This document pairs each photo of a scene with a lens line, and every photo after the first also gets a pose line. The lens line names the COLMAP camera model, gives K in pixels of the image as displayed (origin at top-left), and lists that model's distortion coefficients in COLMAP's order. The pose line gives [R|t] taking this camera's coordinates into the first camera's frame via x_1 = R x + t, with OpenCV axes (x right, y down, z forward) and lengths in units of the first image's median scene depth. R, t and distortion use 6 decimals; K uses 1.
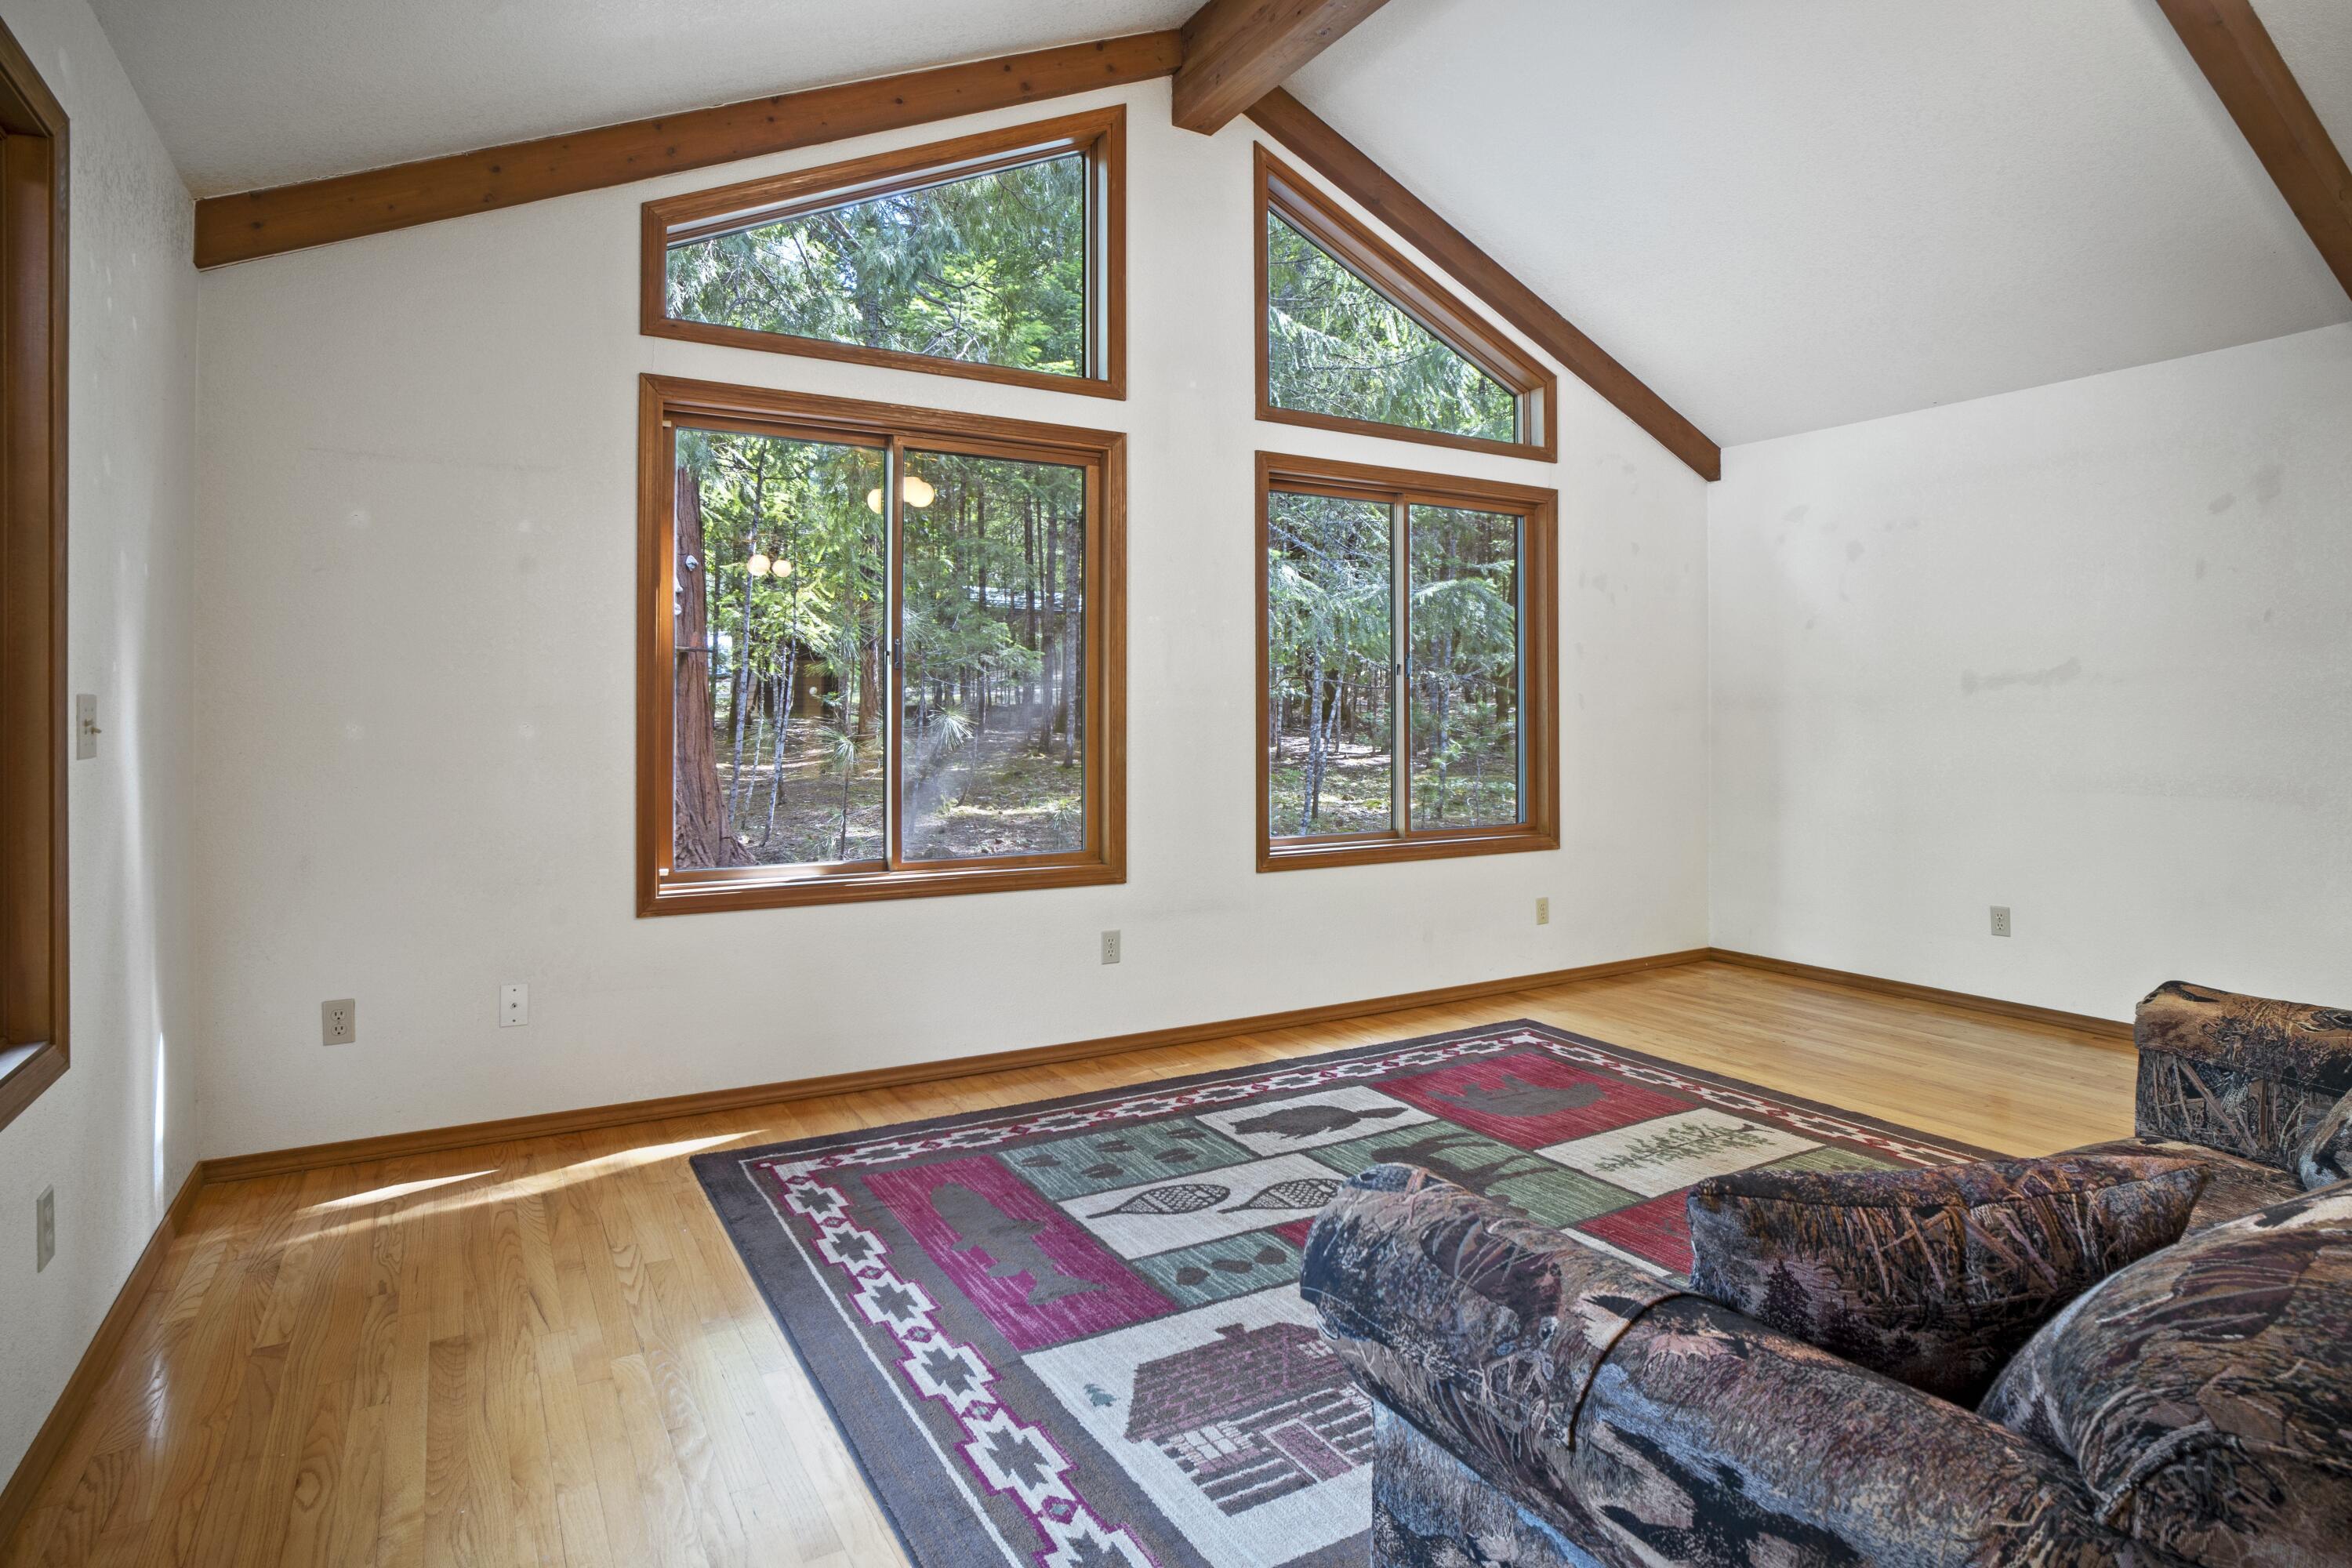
lens RADIAL K [[1247.0, 0, 1150.2], [0, 1247.0, 712.6], [0, 0, 1]] dist [-0.031716, 0.002099]
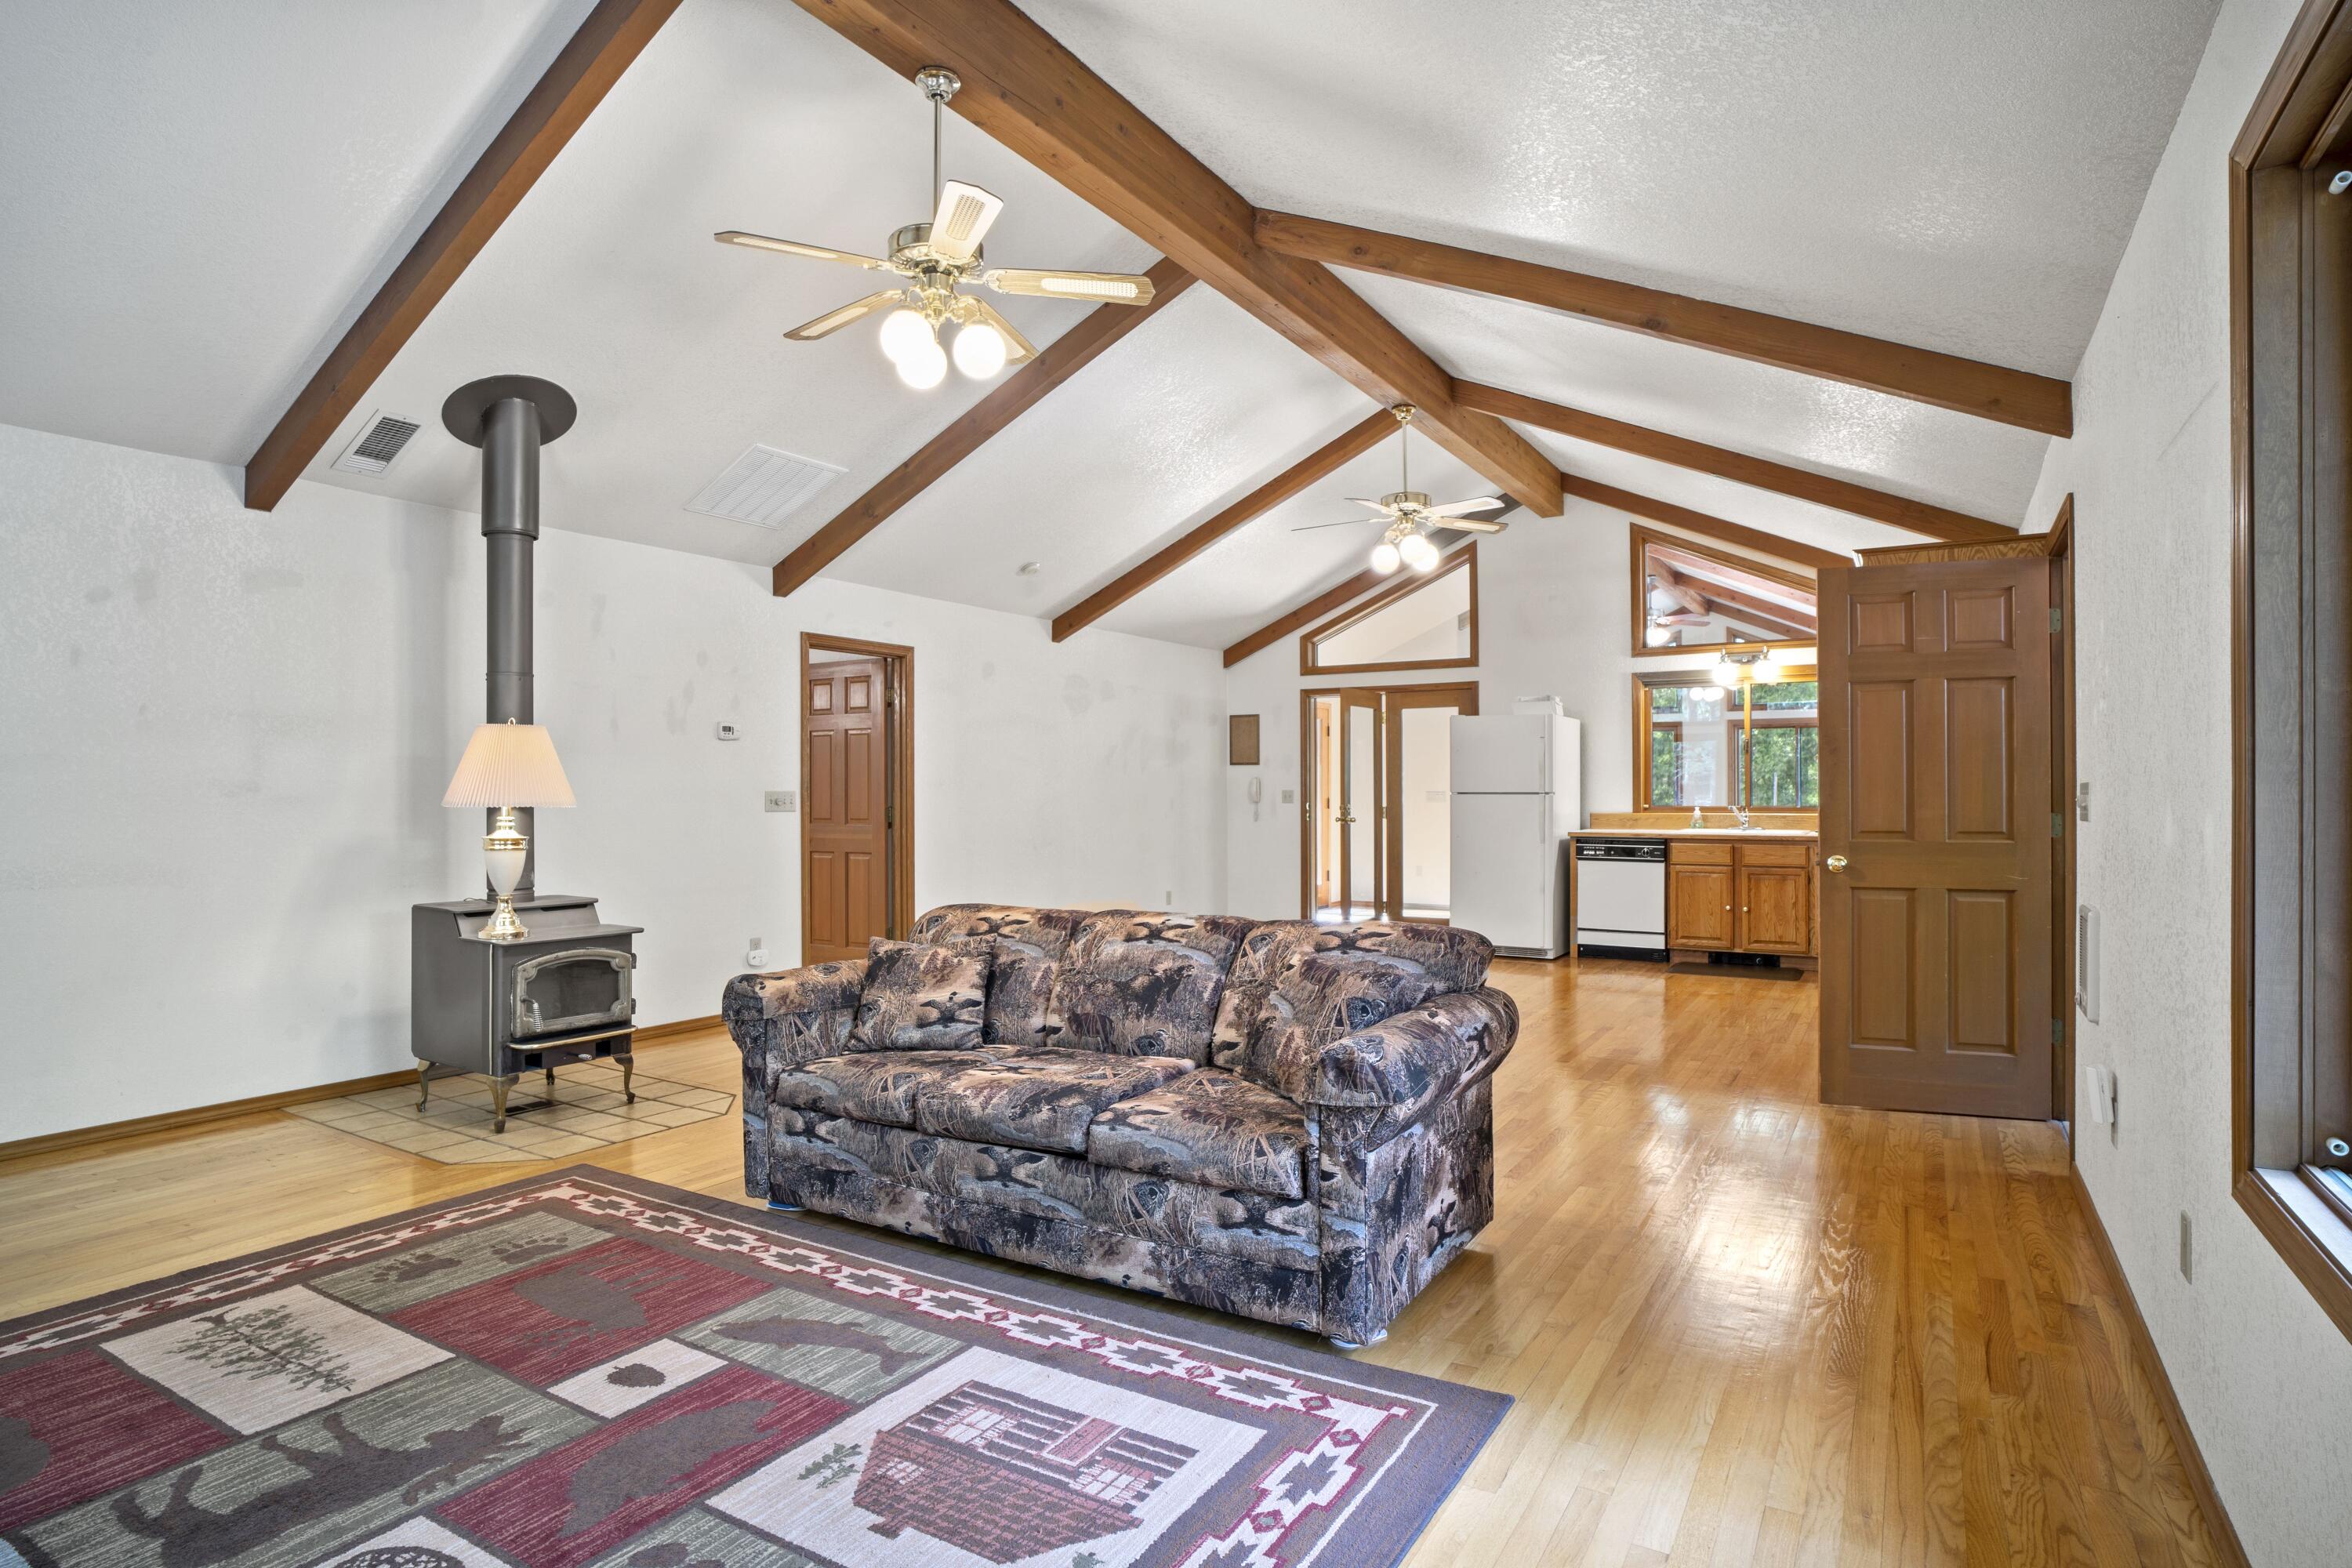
lens RADIAL K [[1247.0, 0, 1172.8], [0, 1247.0, 789.5], [0, 0, 1]] dist [-0.031716, 0.002099]
pose [[-0.486444, 0.003036, 0.873706, -0.786383], [0.005533, 0.999985, -0.000395, -0.012044], [-0.873694, 0.004643, -0.486454, 1.257328]]
